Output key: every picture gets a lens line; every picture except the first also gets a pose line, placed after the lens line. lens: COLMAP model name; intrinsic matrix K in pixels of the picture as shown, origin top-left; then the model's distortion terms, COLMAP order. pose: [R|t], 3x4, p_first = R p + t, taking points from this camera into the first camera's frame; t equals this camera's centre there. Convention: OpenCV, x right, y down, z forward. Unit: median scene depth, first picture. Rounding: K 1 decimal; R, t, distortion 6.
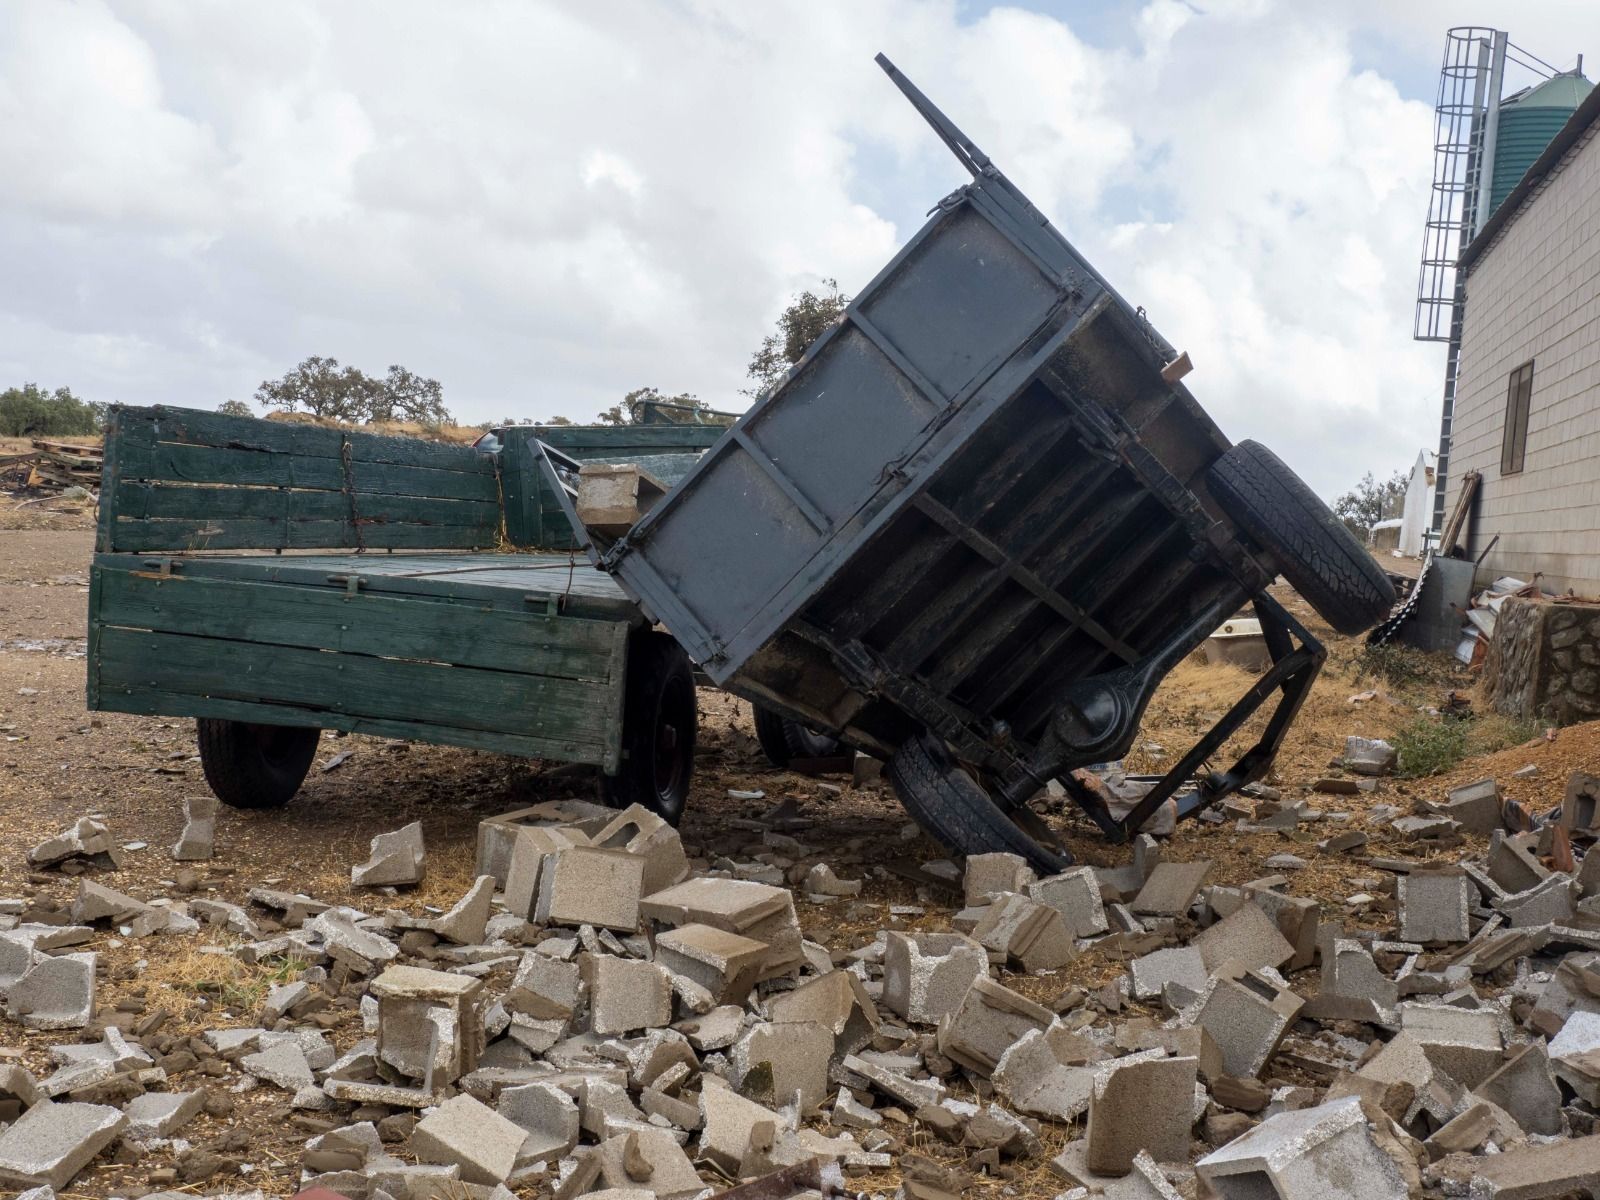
lens RADIAL K [[2235.4, 0, 851.0], [0, 2235.4, 547.8], [0, 0, 1]] dist [0.025653, -0.008642]
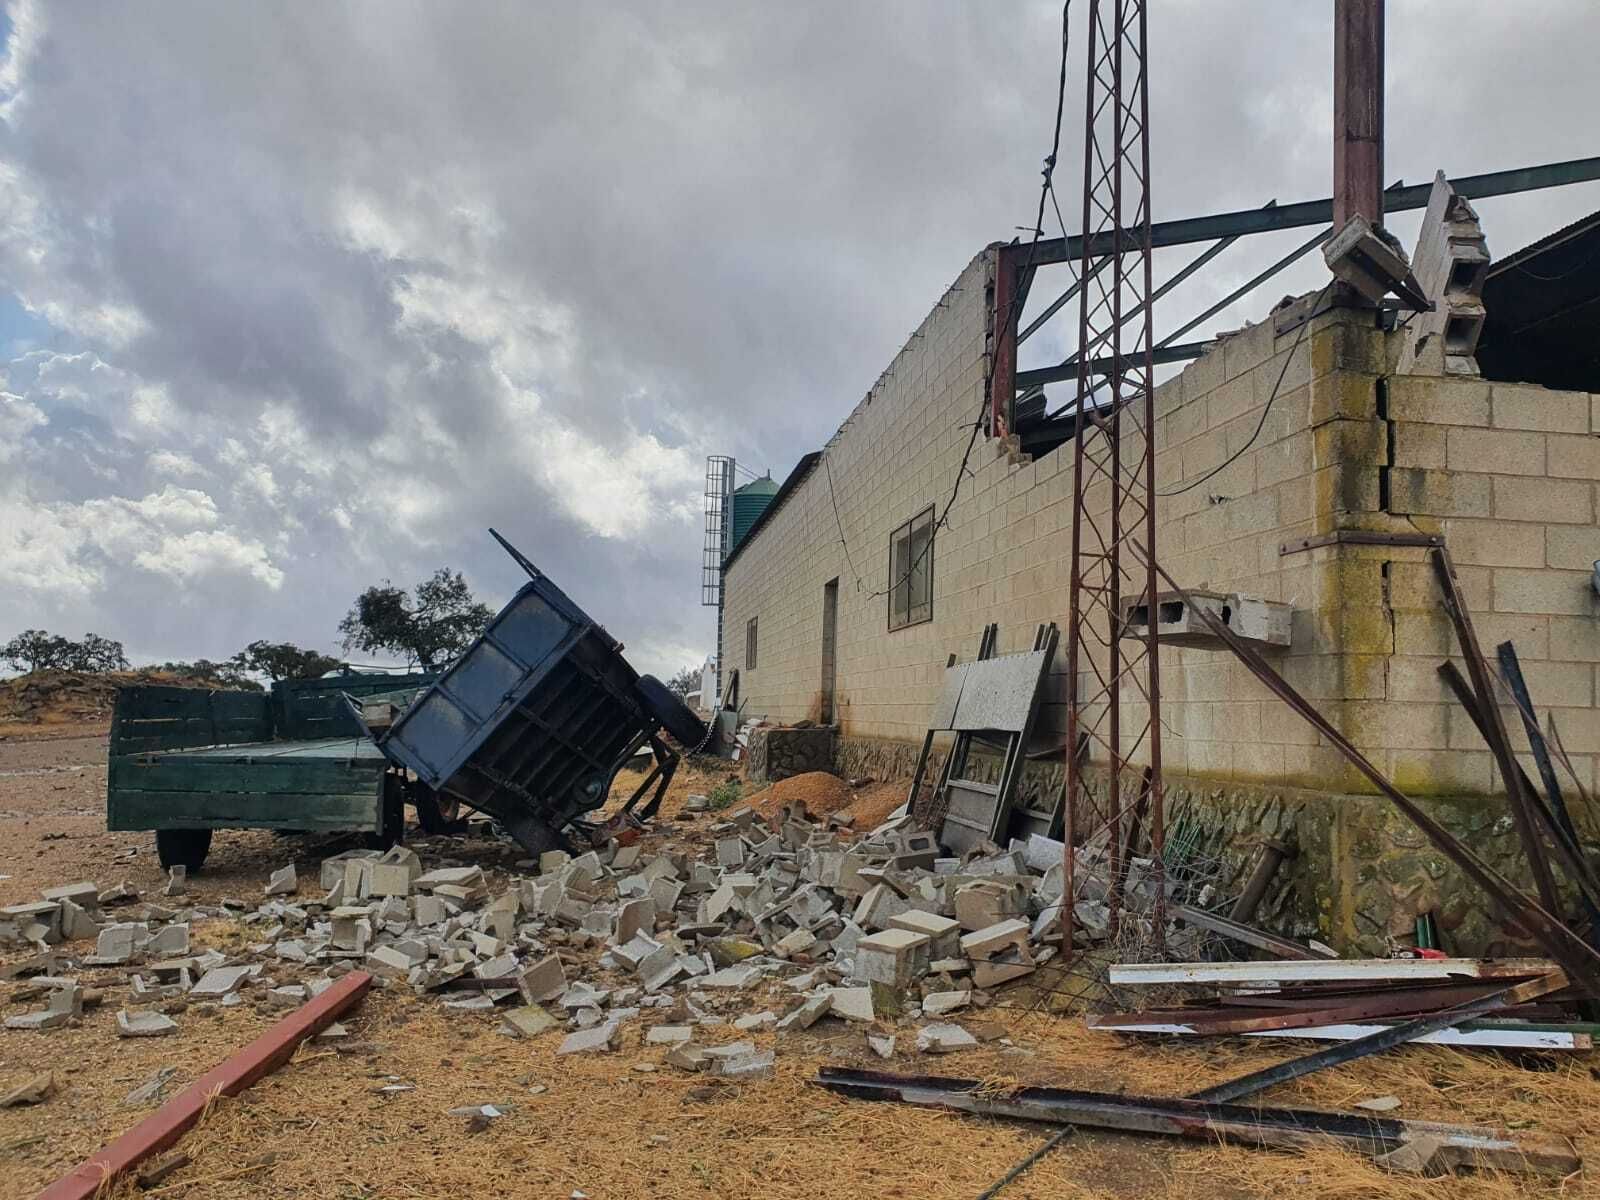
lens RADIAL K [[1227.0, 0, 800.0], [0, 1227.0, 600.0], [0, 0, 1]] dist [-0.088883, 0.057411]
pose [[0.946066, -0.043740, 0.321006, -0.088858], [0.072764, 0.994217, -0.078979, -0.008873], [-0.315696, 0.098077, 0.943778, -0.332662]]
